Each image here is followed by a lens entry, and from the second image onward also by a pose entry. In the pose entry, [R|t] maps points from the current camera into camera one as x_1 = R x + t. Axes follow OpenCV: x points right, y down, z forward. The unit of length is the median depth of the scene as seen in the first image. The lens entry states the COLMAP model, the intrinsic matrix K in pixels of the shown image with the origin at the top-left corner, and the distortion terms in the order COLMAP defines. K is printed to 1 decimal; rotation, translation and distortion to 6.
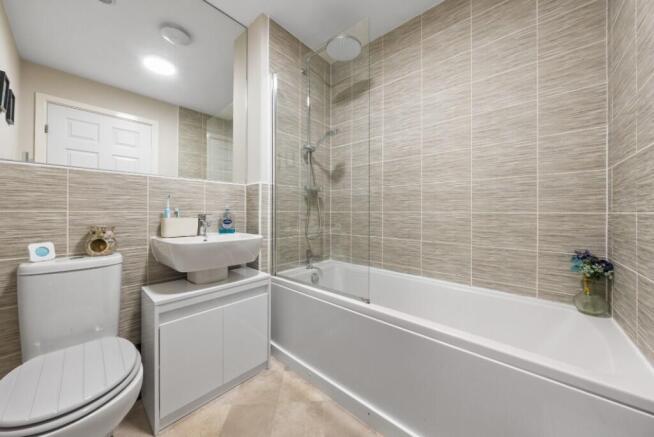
lens RADIAL K [[223.9, 0, 327.0], [0, 223.9, 218.5], [0, 0, 1]] dist [0.001018, 0.000151]
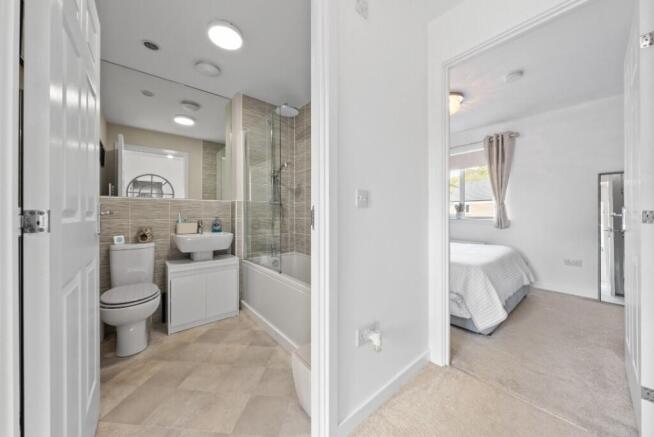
lens RADIAL K [[224.2, 0, 326.3], [0, 224.2, 220.4], [0, 0, 1]] dist [-0.000858, -0.000053]
pose [[0.988346, -0.001795, -0.152217, 0.567349], [0.001303, 0.999994, -0.003331, -0.012354], [0.152222, 0.003094, 0.988342, -0.457646]]
